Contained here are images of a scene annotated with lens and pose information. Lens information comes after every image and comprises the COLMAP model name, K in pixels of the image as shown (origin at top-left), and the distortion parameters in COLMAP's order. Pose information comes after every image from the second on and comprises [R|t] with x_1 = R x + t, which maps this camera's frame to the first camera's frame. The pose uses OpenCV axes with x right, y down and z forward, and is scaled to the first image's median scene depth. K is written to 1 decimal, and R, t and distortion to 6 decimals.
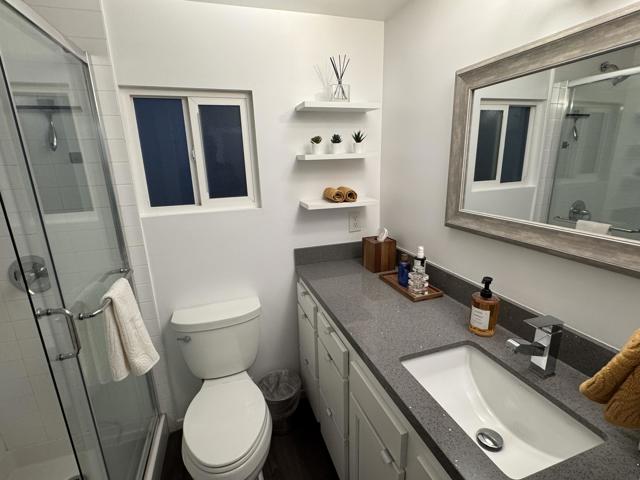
lens RADIAL K [[309.7, 0, 319.0], [0, 309.7, 239.7], [0, 0, 1]] dist [-0.001011, 0.001050]
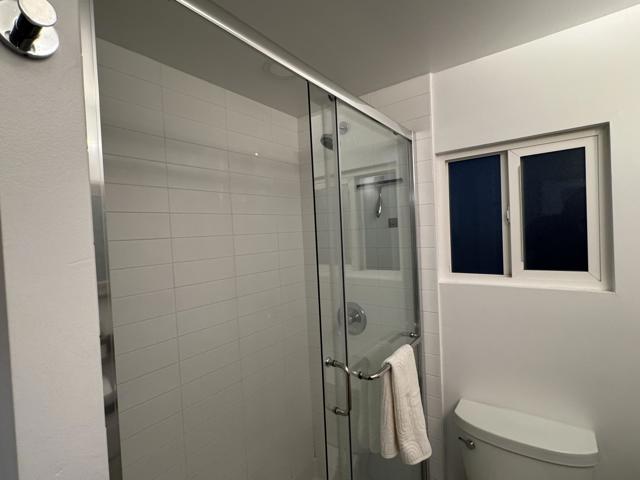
lens RADIAL K [[309.7, 0, 319.0], [0, 309.7, 239.7], [0, 0, 1]] dist [-0.001011, 0.001050]
pose [[0.573302, 0.022072, -0.819047, -0.017401], [-0.178190, 0.979070, -0.098342, -0.045945], [0.799733, 0.202325, 0.565236, 0.162431]]
